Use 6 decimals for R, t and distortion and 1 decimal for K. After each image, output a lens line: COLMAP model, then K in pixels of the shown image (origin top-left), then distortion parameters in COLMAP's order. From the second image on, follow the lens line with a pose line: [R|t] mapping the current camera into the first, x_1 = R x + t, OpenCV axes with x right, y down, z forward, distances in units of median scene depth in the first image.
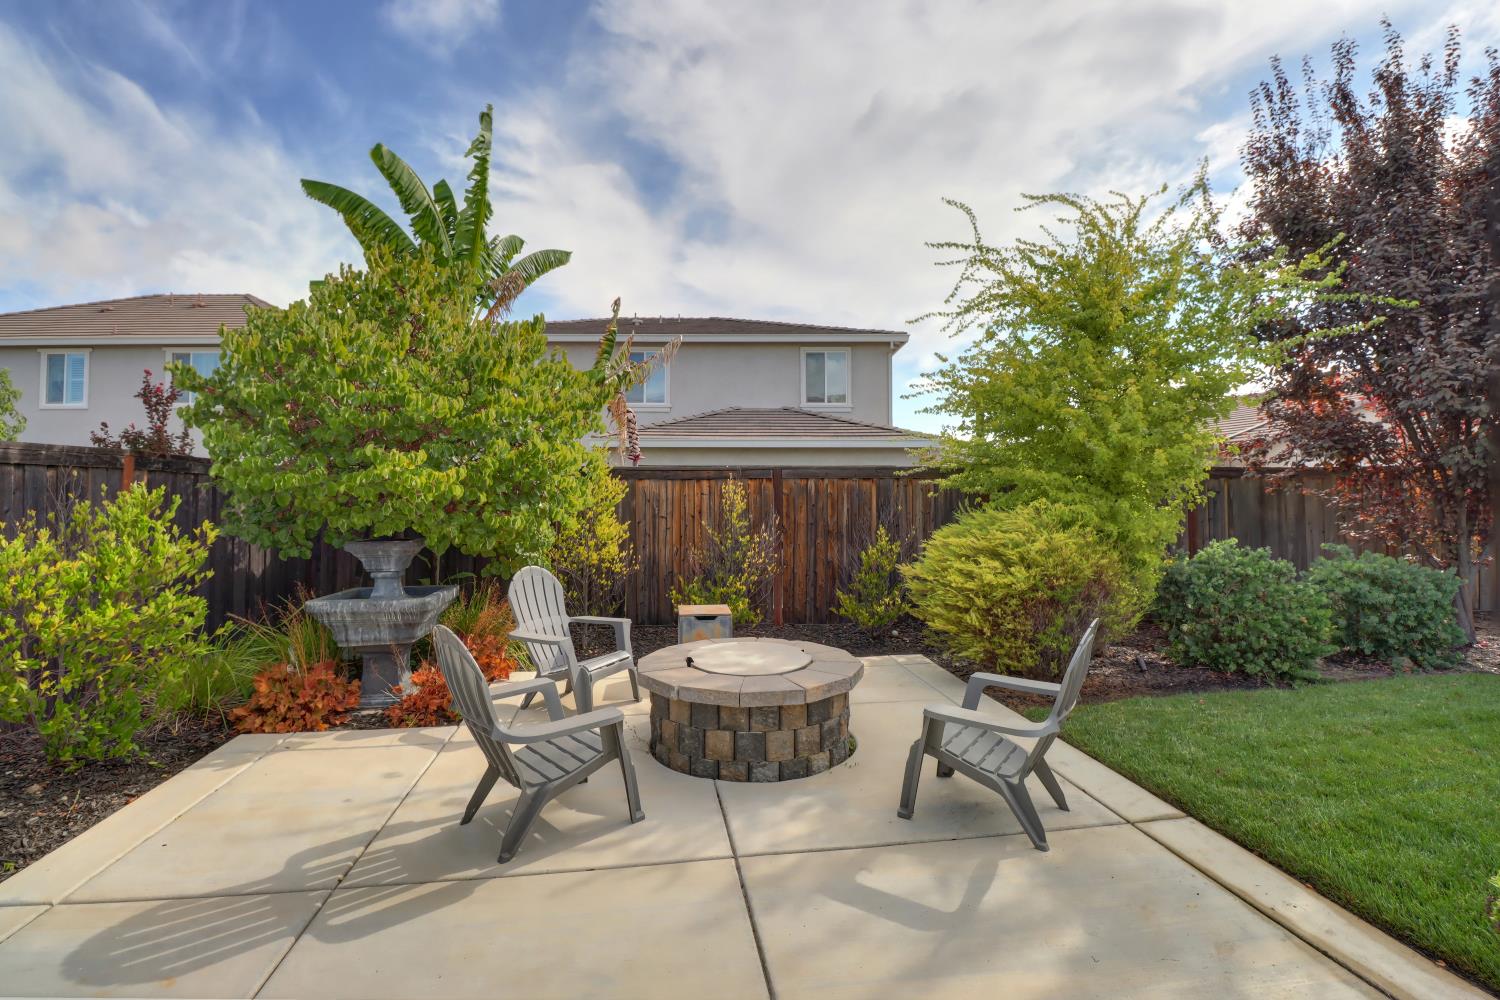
lens RADIAL K [[704.0, 0, 752.7], [0, 704.0, 476.3], [0, 0, 1]] dist [-0.010017, -0.006414]
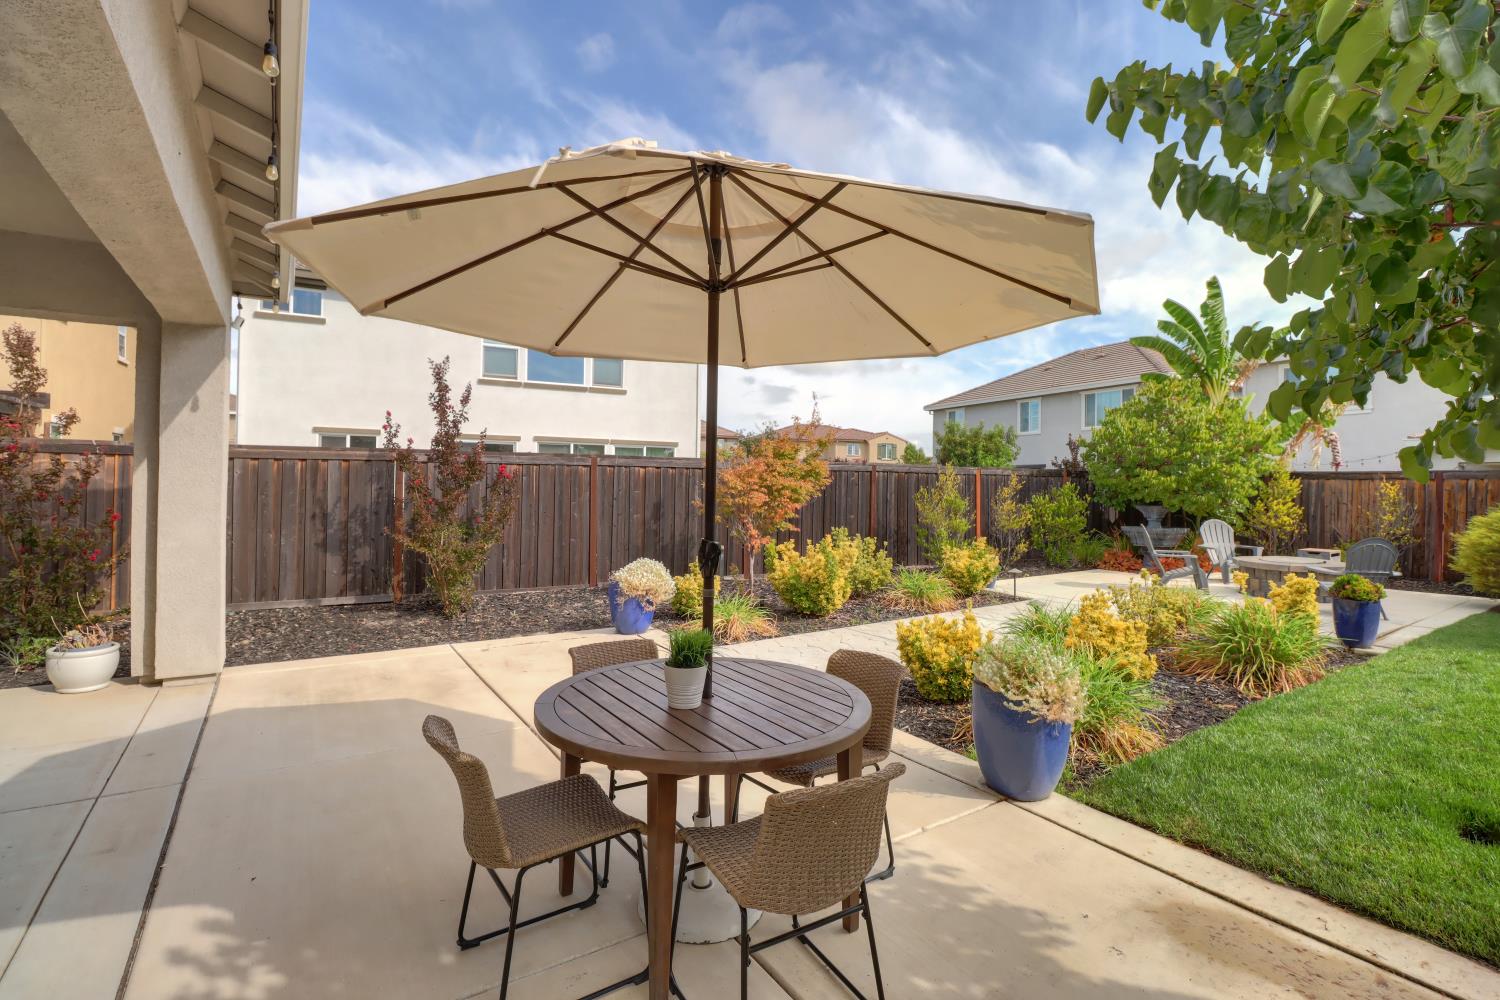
lens RADIAL K [[704.0, 0, 751.9], [0, 704.0, 472.1], [0, 0, 1]] dist [-0.010017, -0.006414]
pose [[0.413637, -0.006820, -0.910416, 0.857344], [0.010478, 0.999941, -0.002731, -0.024936], [0.910382, -0.008409, 0.413684, -0.977338]]
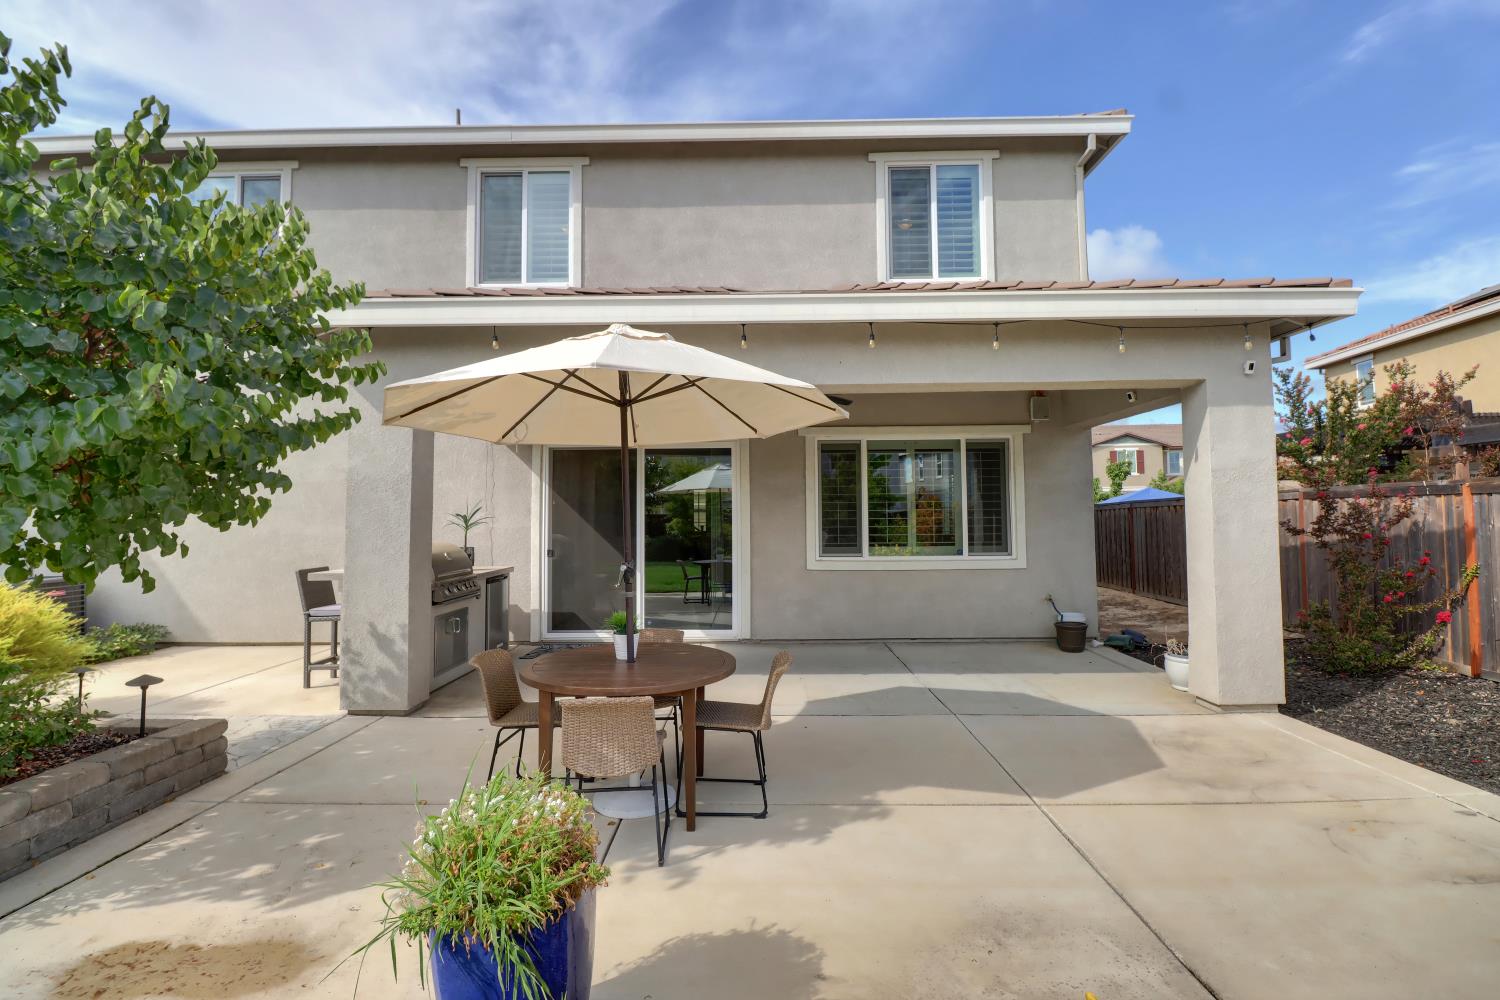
lens RADIAL K [[704.0, 0, 752.7], [0, 704.0, 484.6], [0, 0, 1]] dist [-0.010017, -0.006414]
pose [[-0.985703, 0.016746, 0.167658, 0.290763], [0.004165, 0.997166, -0.075111, -0.008342], [-0.168441, -0.073339, -0.982980, -0.264176]]
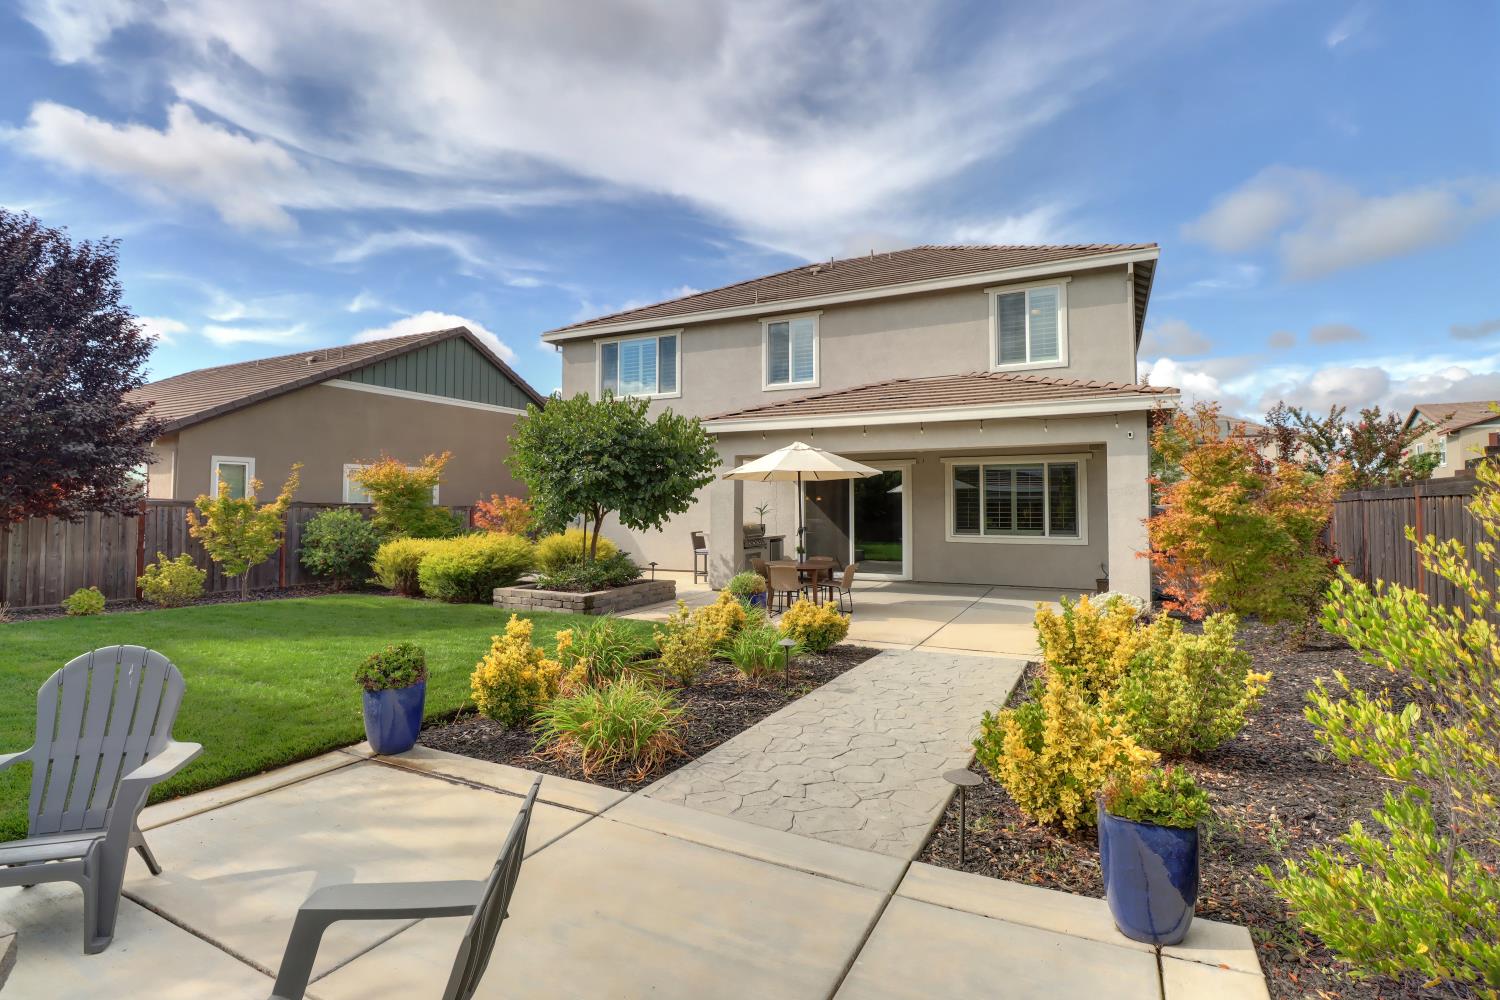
lens RADIAL K [[704.0, 0, 746.9], [0, 704.0, 480.0], [0, 0, 1]] dist [-0.010017, -0.006414]
pose [[-0.821626, 0.024598, 0.569495, -0.339893], [-0.015477, 0.997737, -0.065425, 0.011971], [-0.569816, -0.062569, -0.819387, 0.612160]]
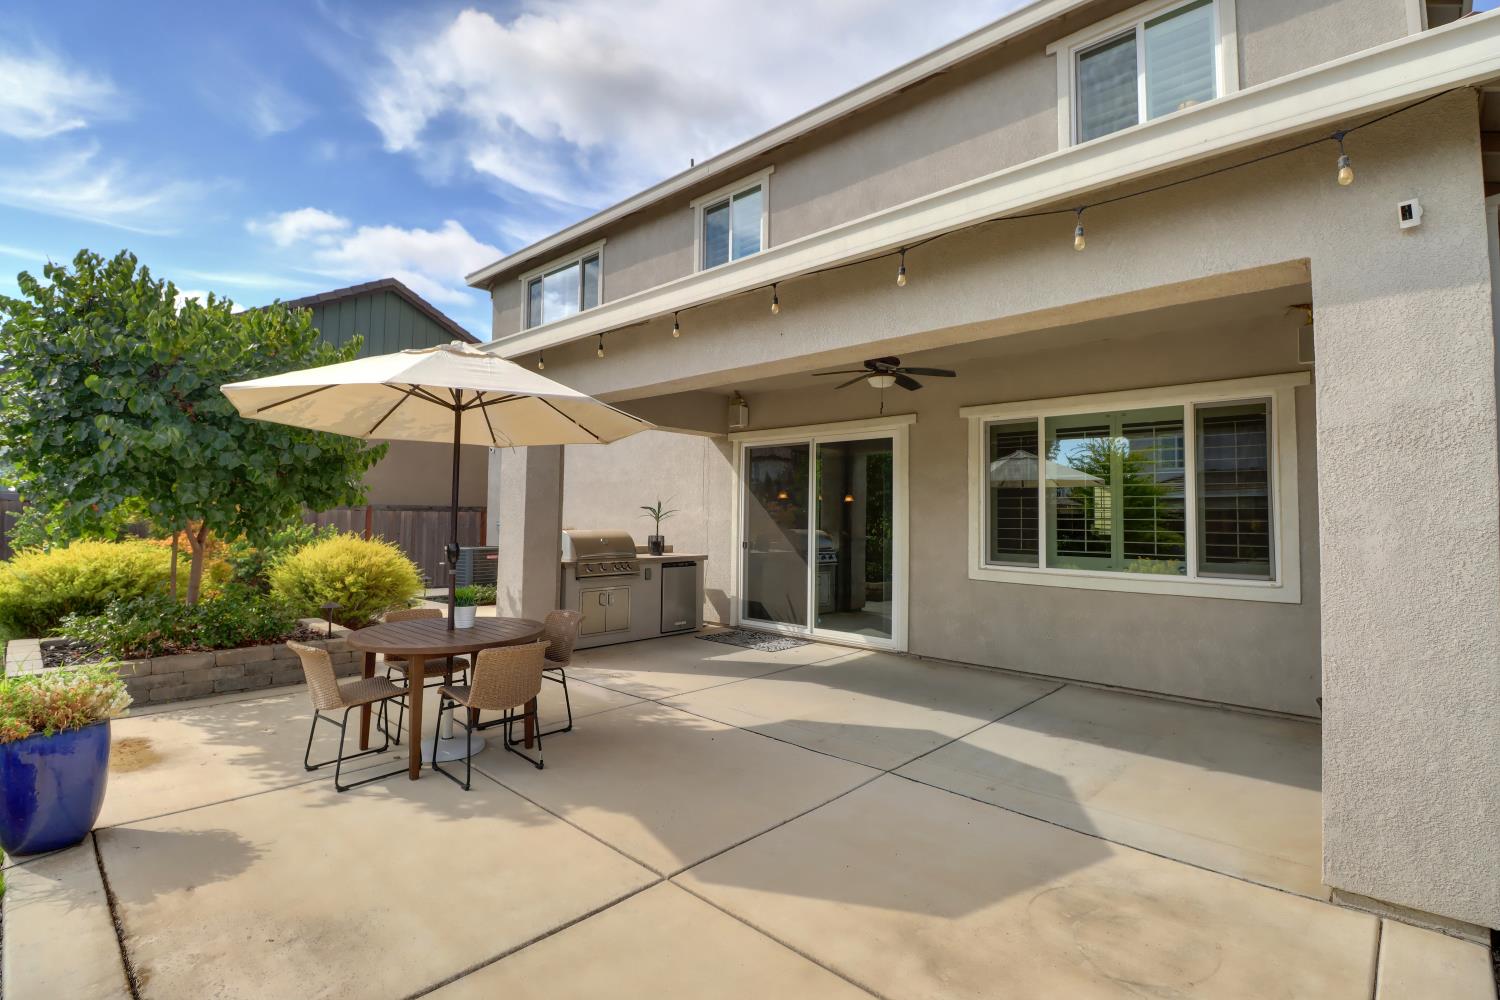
lens RADIAL K [[704.0, 0, 756.9], [0, 704.0, 481.7], [0, 0, 1]] dist [-0.010017, -0.006414]
pose [[-0.616187, 0.032718, 0.786920, -0.240327], [-0.033830, 0.997115, -0.067948, -0.012894], [-0.786873, -0.068490, -0.613303, -0.644416]]
